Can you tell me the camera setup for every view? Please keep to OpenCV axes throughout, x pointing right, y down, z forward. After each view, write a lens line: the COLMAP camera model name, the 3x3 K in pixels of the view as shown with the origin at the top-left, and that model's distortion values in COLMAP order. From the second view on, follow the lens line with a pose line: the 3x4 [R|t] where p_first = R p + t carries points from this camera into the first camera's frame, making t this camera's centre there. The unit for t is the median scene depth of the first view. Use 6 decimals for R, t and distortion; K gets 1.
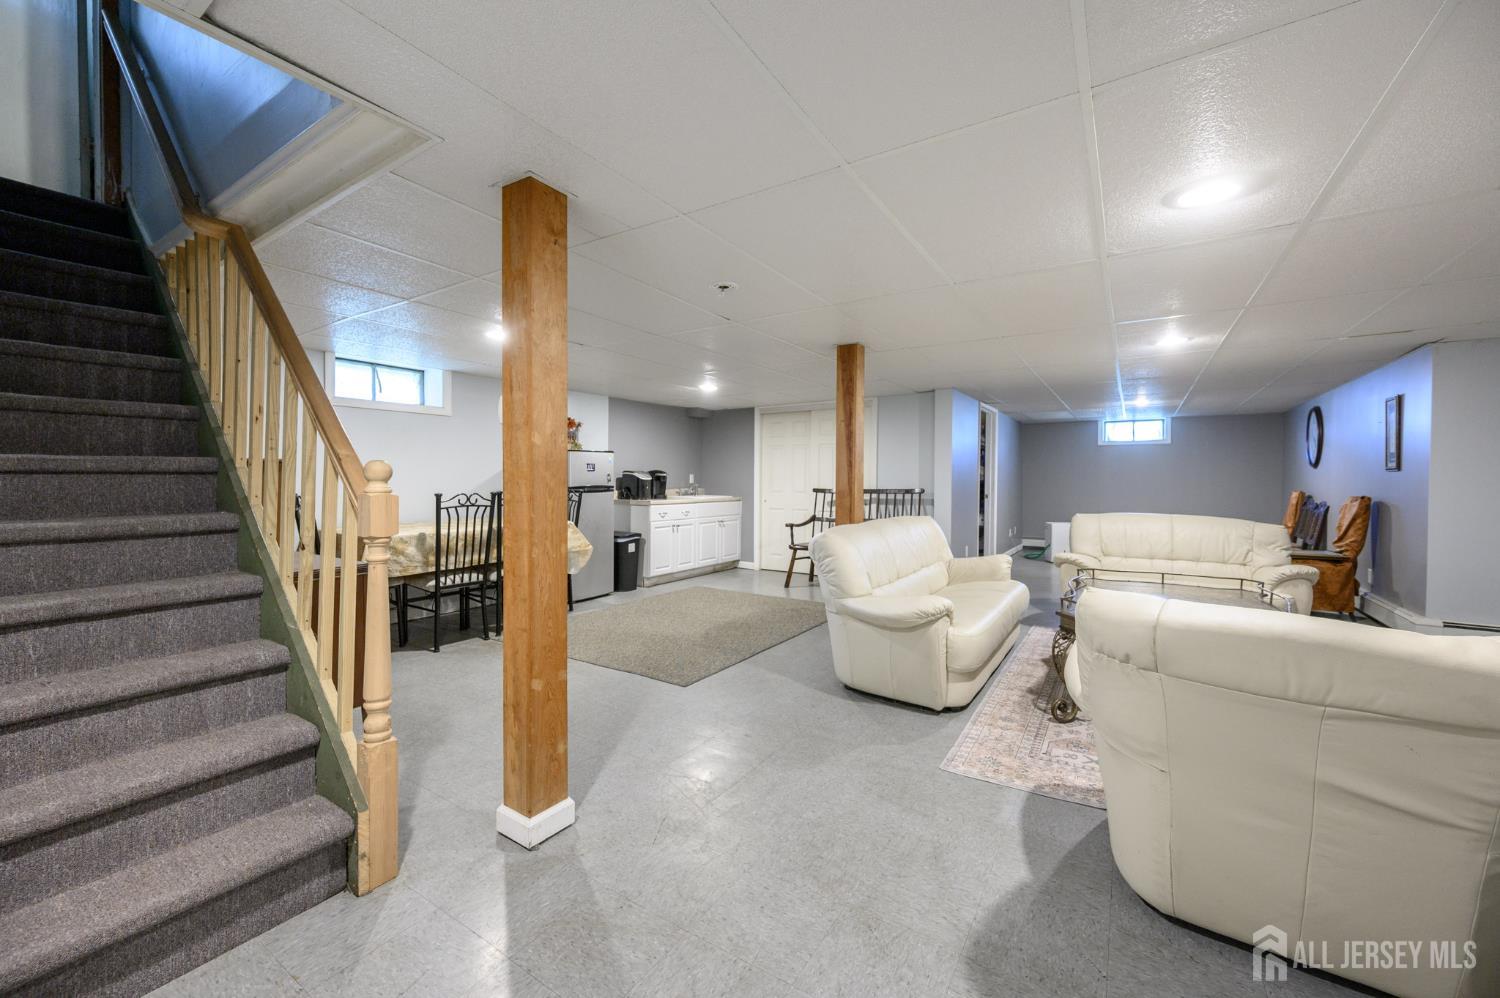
lens RADIAL K [[590.8, 0, 748.1], [0, 590.8, 494.1], [0, 0, 1]] dist [0.002406, 0.000340]
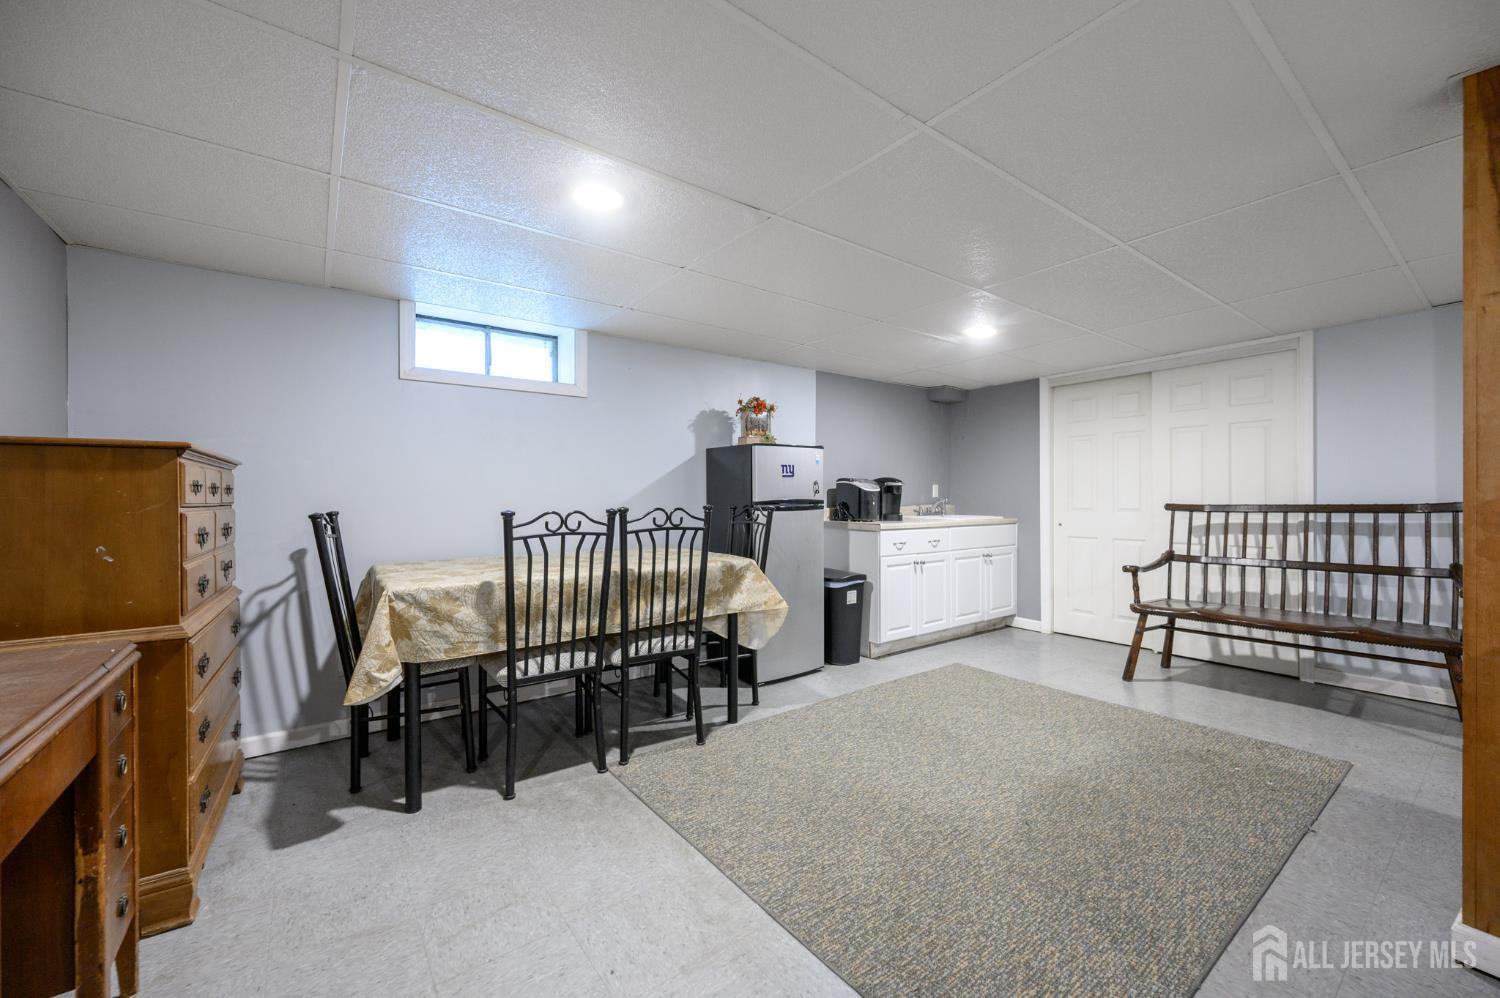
lens RADIAL K [[590.8, 0, 748.1], [0, 590.8, 494.1], [0, 0, 1]] dist [0.002406, 0.000340]
pose [[0.938421, -0.009939, -0.345352, -0.080925], [-0.001466, 0.999463, -0.032745, 0.000455], [0.345492, 0.031234, 0.937902, 0.361061]]
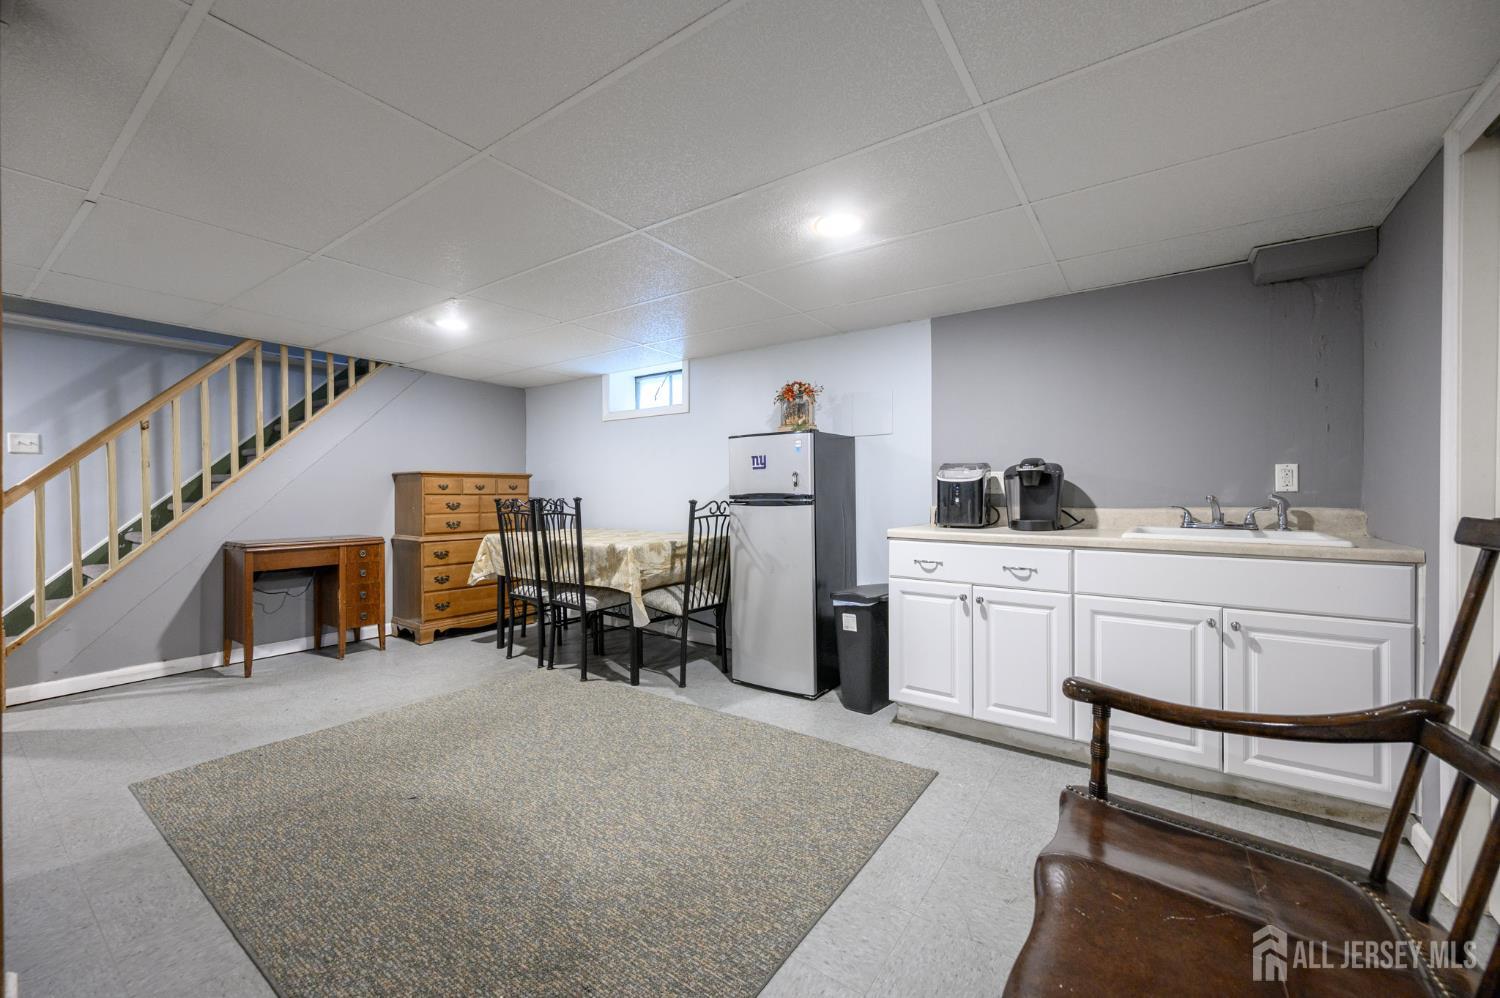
lens RADIAL K [[590.8, 0, 748.1], [0, 590.8, 494.1], [0, 0, 1]] dist [0.002406, 0.000340]
pose [[-0.040066, 0.000189, -0.999197, 0.291971], [-0.026564, 0.999646, 0.001255, -0.013101], [0.998844, 0.026593, -0.040047, 0.937113]]
